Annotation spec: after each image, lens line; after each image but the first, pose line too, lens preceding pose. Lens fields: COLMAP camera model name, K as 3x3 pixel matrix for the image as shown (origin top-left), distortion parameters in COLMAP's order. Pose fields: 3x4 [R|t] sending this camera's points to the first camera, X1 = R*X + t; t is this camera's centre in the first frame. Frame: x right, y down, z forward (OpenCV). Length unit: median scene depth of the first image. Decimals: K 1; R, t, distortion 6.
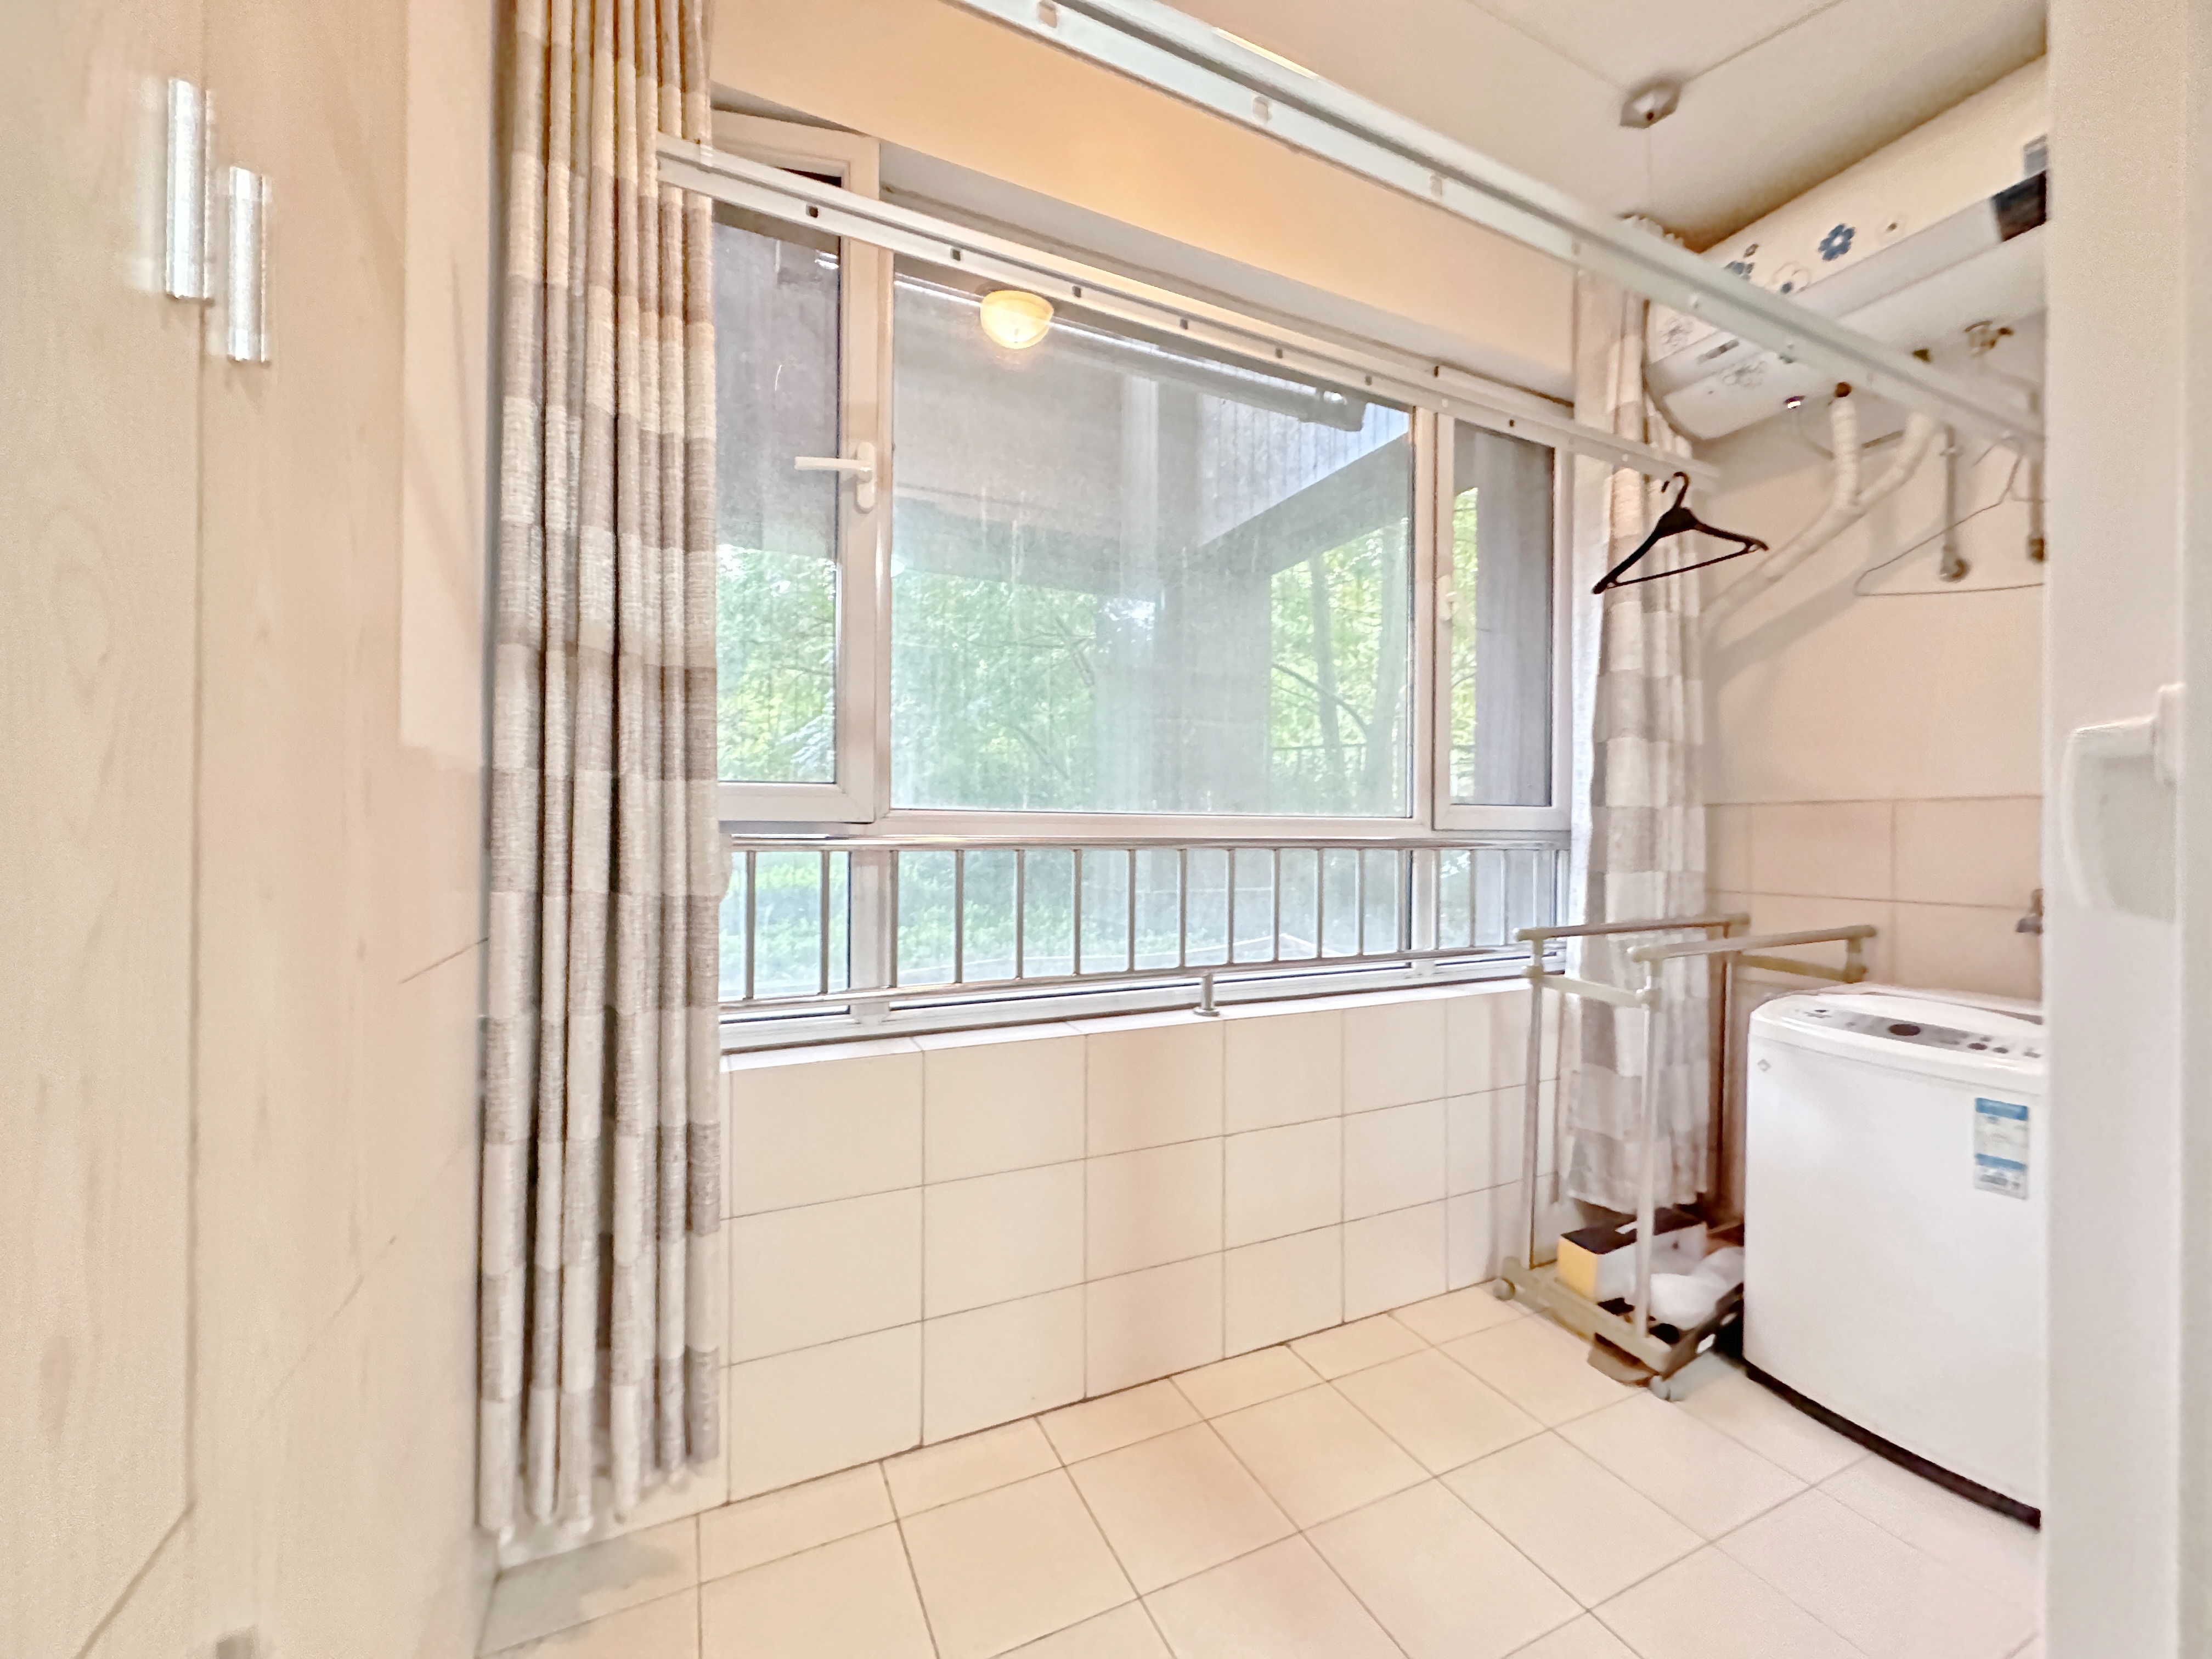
lens RADIAL K [[882.3, 0, 1108.1], [0, 882.3, 831.2], [0, 0, 1]] dist [-0.001643, -0.000055]
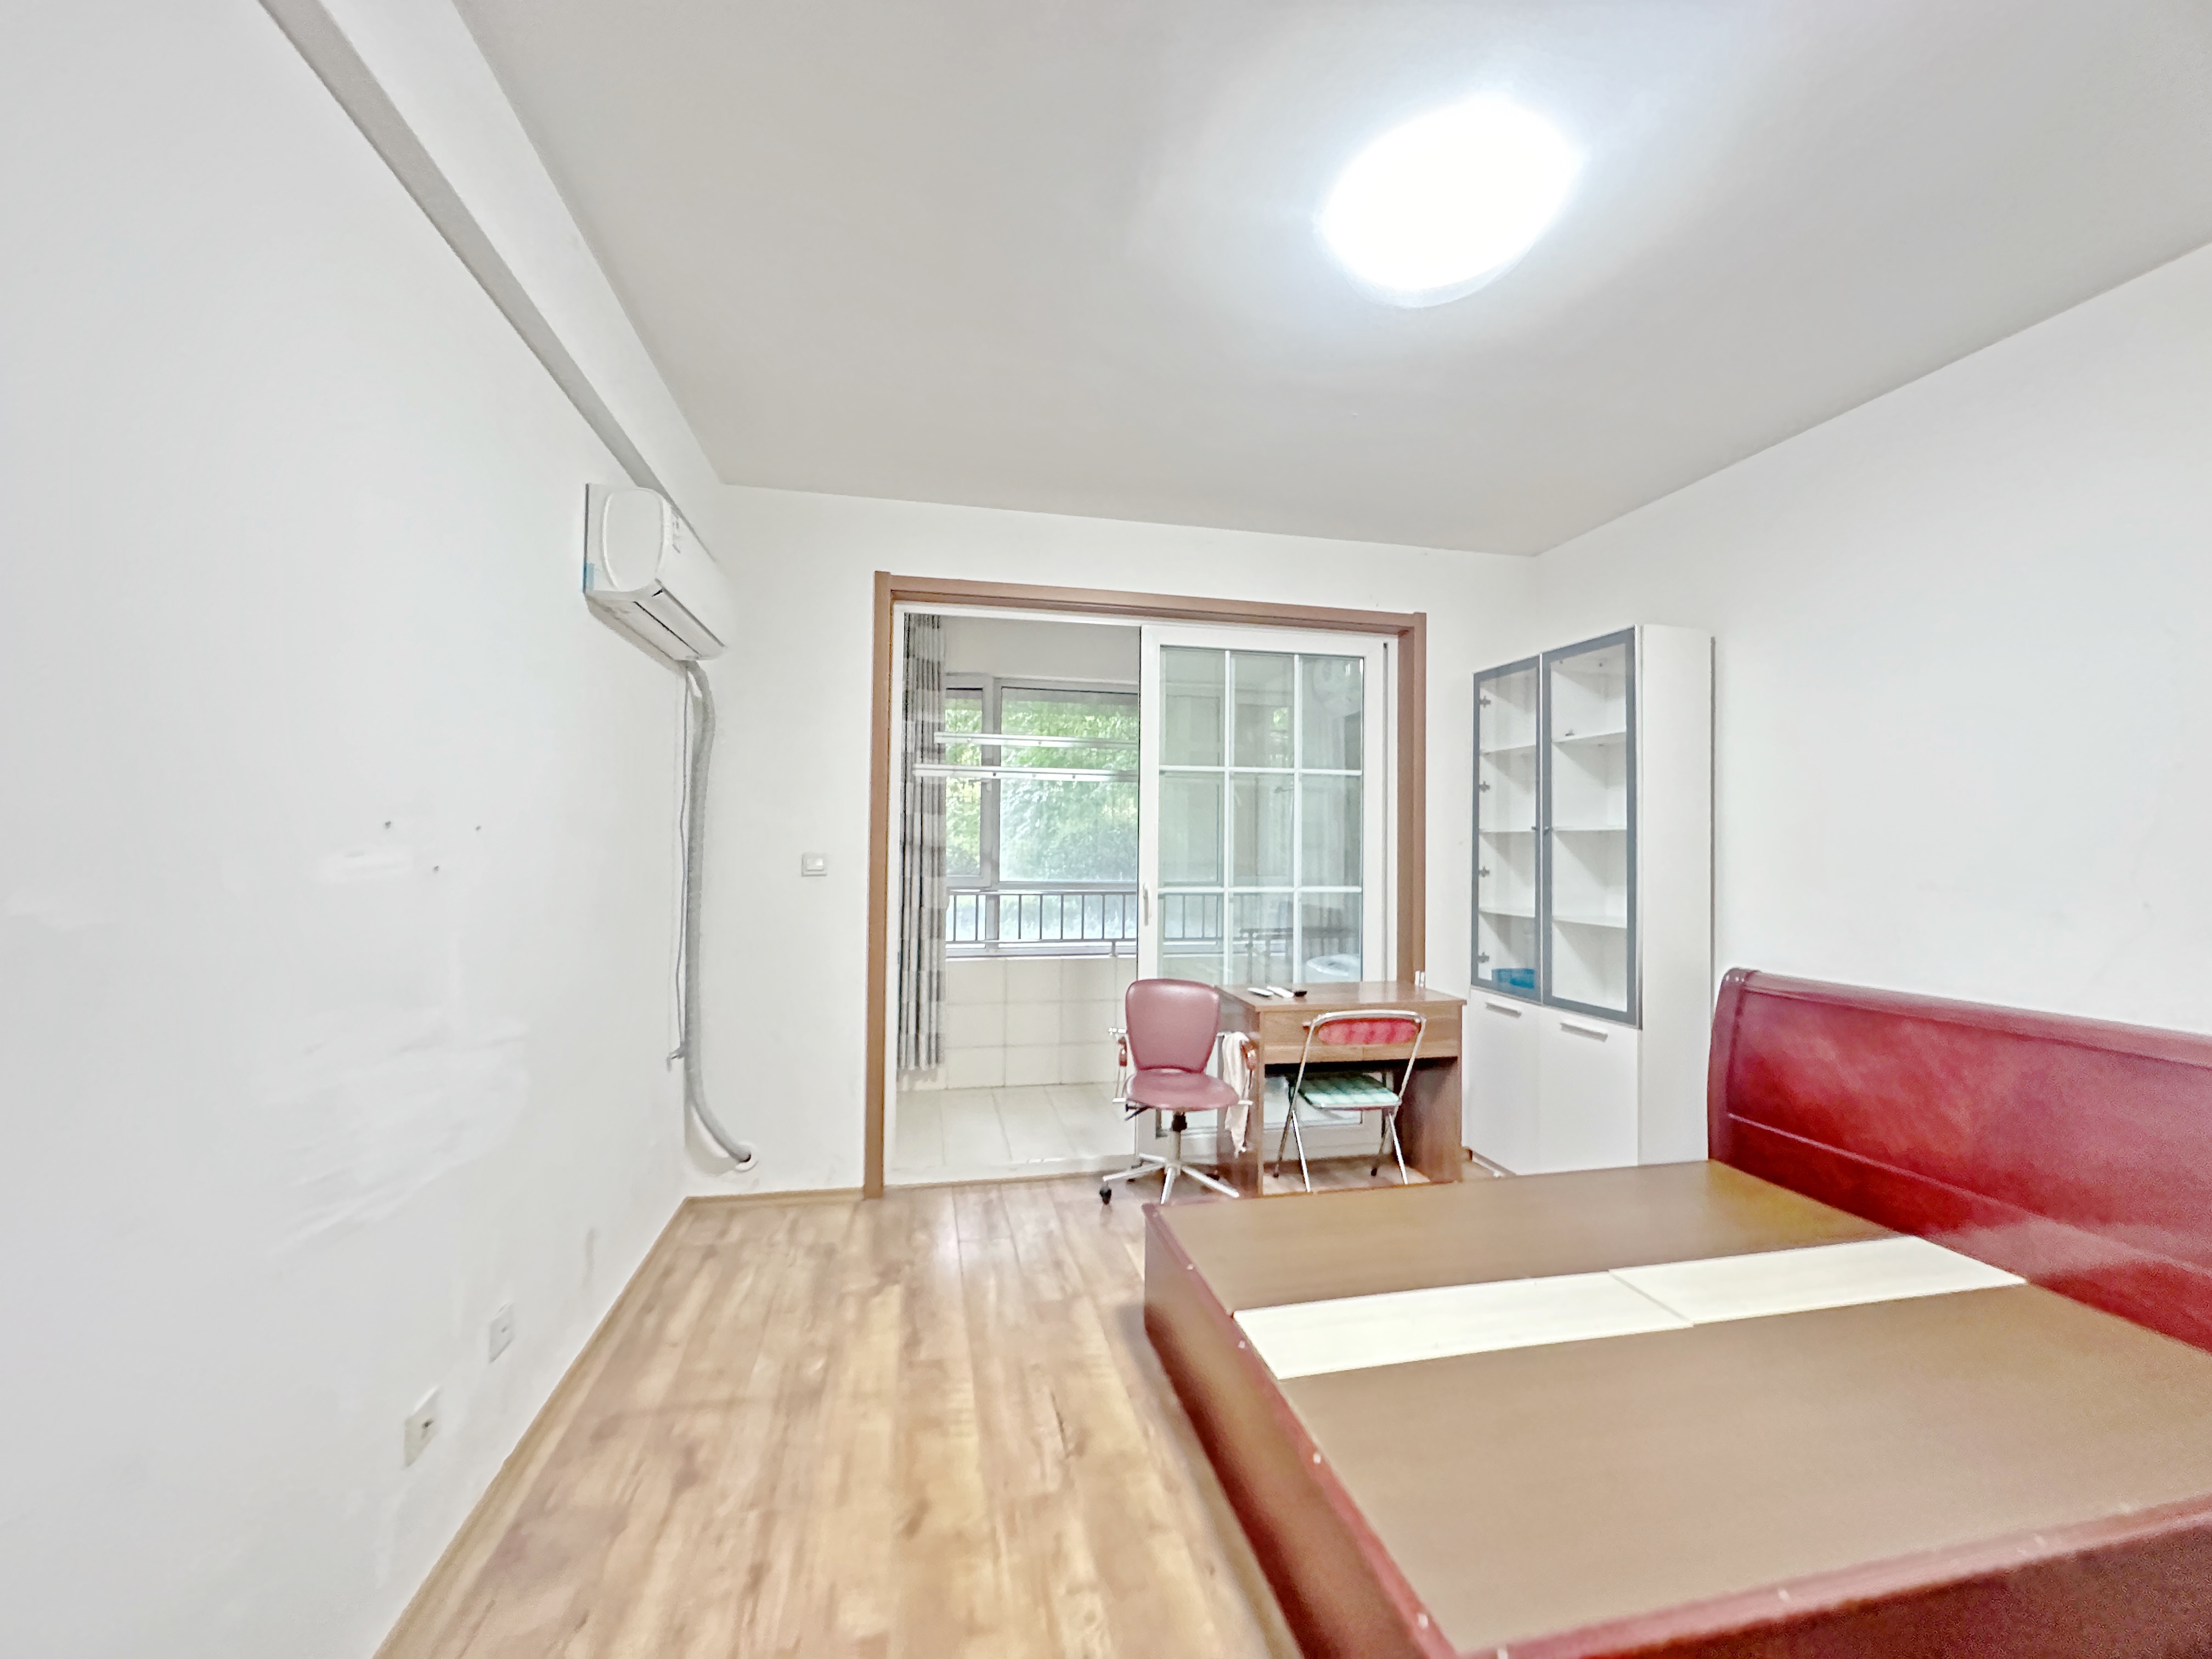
lens RADIAL K [[882.3, 0, 1110.6], [0, 882.3, 823.6], [0, 0, 1]] dist [-0.001643, -0.000055]
pose [[0.973637, -0.008214, -0.227954, 0.991845], [-0.001326, 0.999131, -0.041664, -0.118448], [0.228098, 0.040868, 0.972780, -2.263214]]
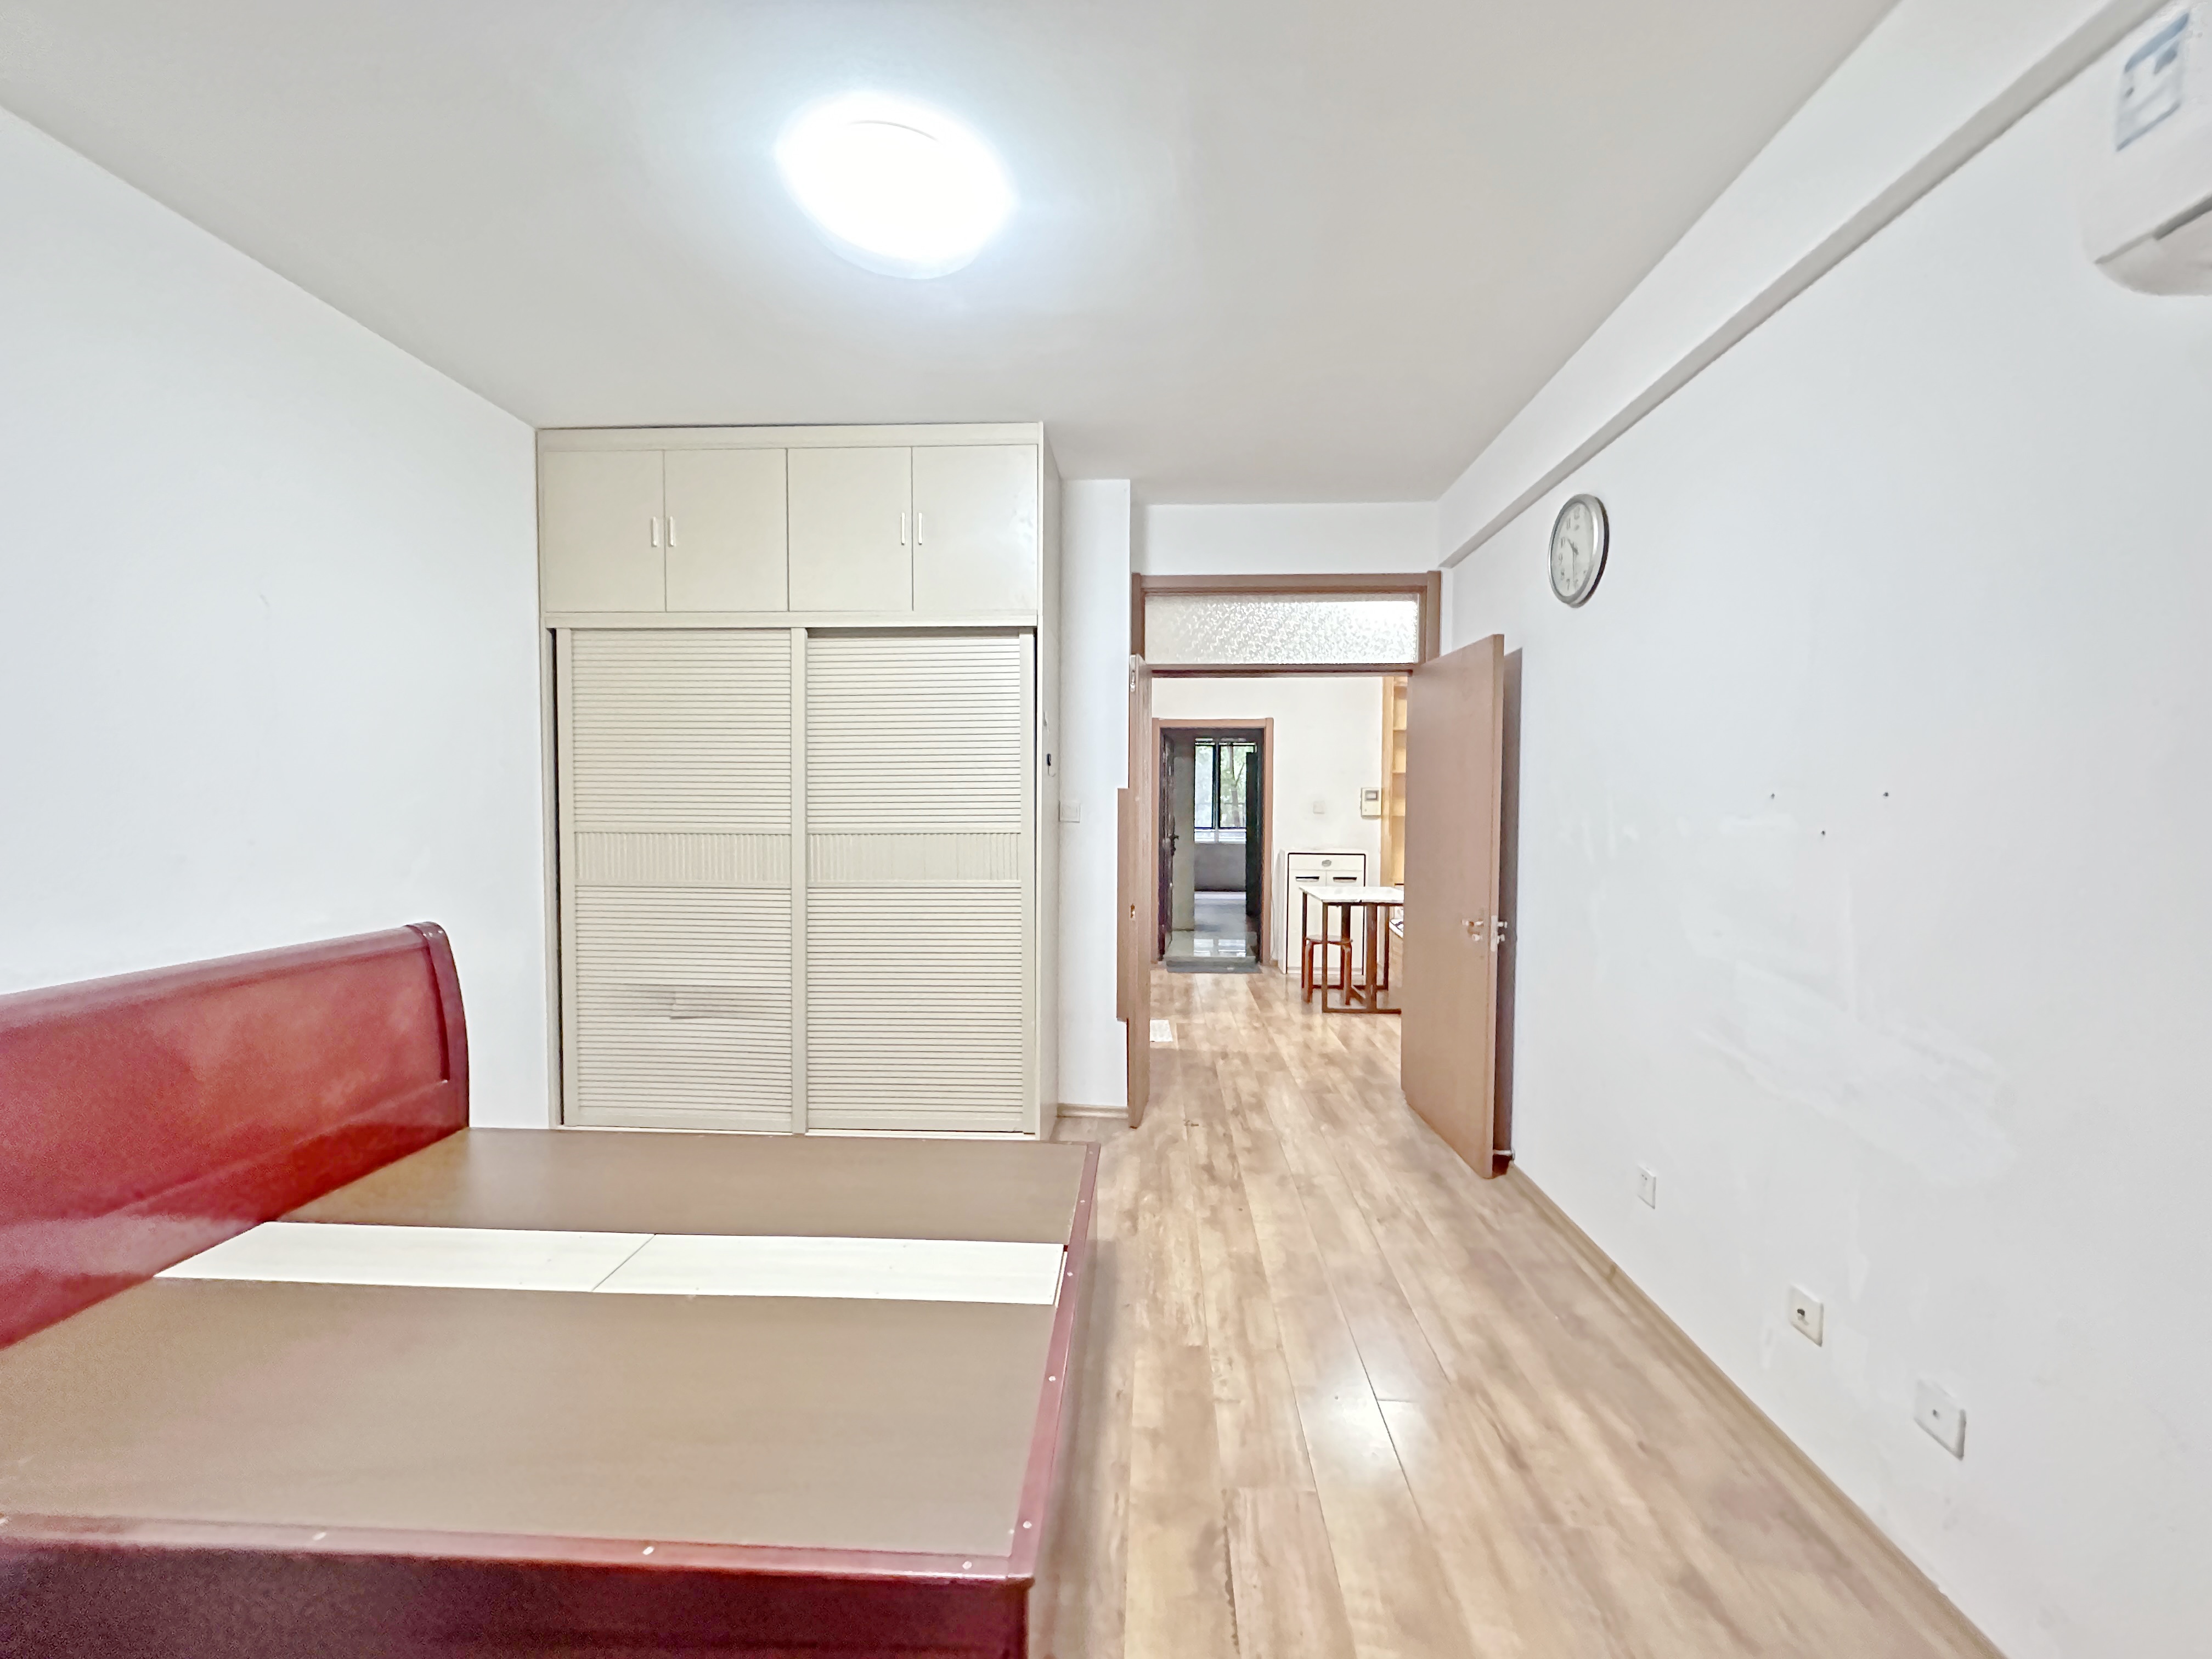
lens RADIAL K [[882.3, 0, 1102.3], [0, 882.3, 843.0], [0, 0, 1]] dist [-0.001643, -0.000055]
pose [[-0.876290, -0.036343, 0.480410, -1.253499], [-0.009301, 0.998241, 0.058552, -0.224617], [-0.481693, 0.046841, -0.875087, 4.785884]]
